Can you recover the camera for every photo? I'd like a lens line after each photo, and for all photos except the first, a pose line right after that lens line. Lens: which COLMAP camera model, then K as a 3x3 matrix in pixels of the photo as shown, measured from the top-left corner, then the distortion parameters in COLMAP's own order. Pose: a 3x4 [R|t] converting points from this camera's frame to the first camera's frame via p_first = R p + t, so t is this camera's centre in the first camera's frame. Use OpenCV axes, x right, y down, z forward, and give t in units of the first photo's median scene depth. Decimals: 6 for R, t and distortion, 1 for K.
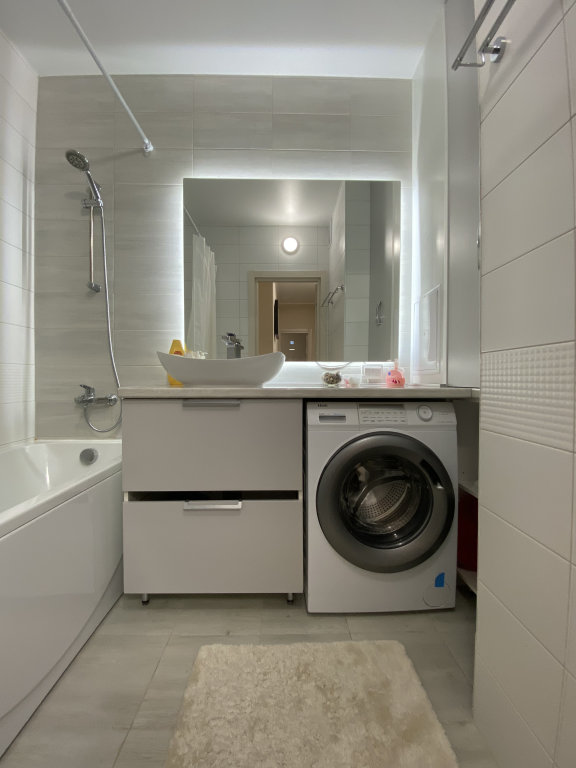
lens RADIAL K [[314.3, 0, 289.3], [0, 314.3, 384.0], [0, 0, 1]] dist [-0.005413, -0.006122]
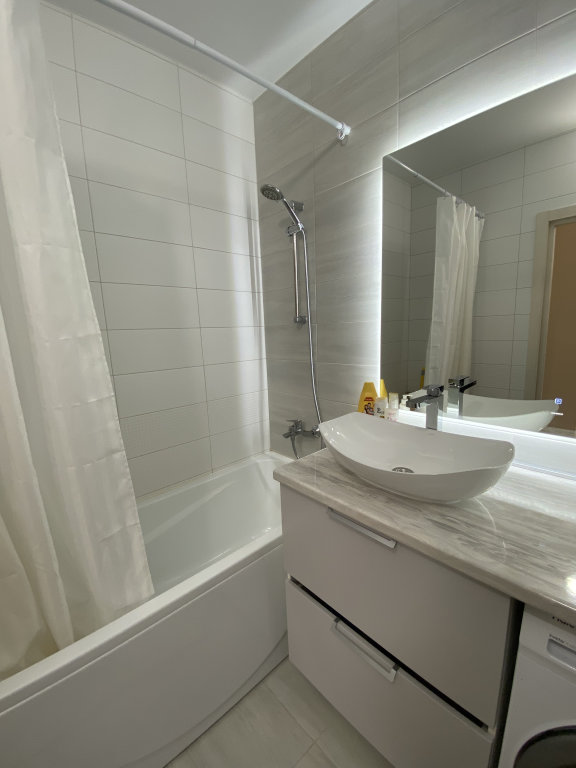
lens RADIAL K [[314.3, 0, 290.8], [0, 314.3, 386.2], [0, 0, 1]] dist [-0.005413, -0.006122]
pose [[0.667581, 0.101320, -0.737611, 0.095726], [0.024824, 0.987117, 0.158060, -0.261535], [0.744124, -0.123828, 0.656465, 0.314371]]
